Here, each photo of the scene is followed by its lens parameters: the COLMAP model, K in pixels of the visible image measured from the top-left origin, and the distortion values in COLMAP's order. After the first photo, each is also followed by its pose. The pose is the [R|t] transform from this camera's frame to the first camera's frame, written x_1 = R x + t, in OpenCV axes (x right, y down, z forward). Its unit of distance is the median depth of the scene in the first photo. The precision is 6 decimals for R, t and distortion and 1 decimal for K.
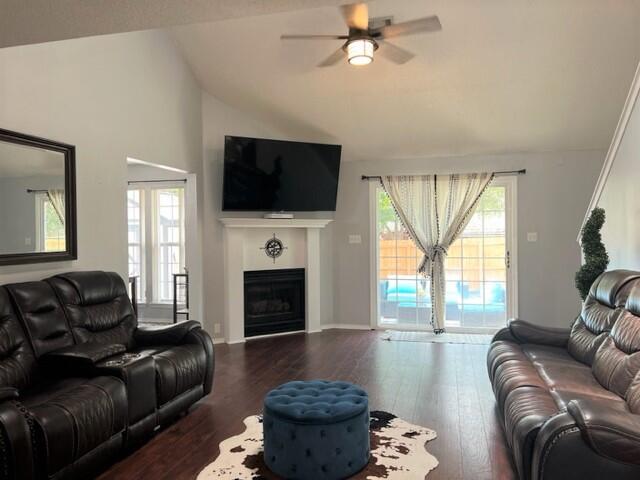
lens RADIAL K [[483.5, 0, 325.3], [0, 483.5, 238.4], [0, 0, 1]] dist [0.071928, -0.078504]
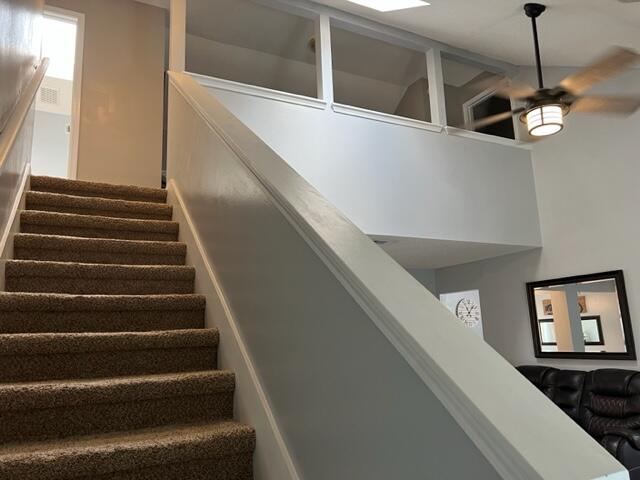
lens RADIAL K [[483.5, 0, 322.4], [0, 483.5, 241.5], [0, 0, 1]] dist [0.071928, -0.078504]
pose [[-0.745471, -0.090980, -0.660300, 0.598781], [0.039789, 0.982800, -0.180338, -0.038085], [0.665349, -0.160709, -0.729029, 0.912623]]
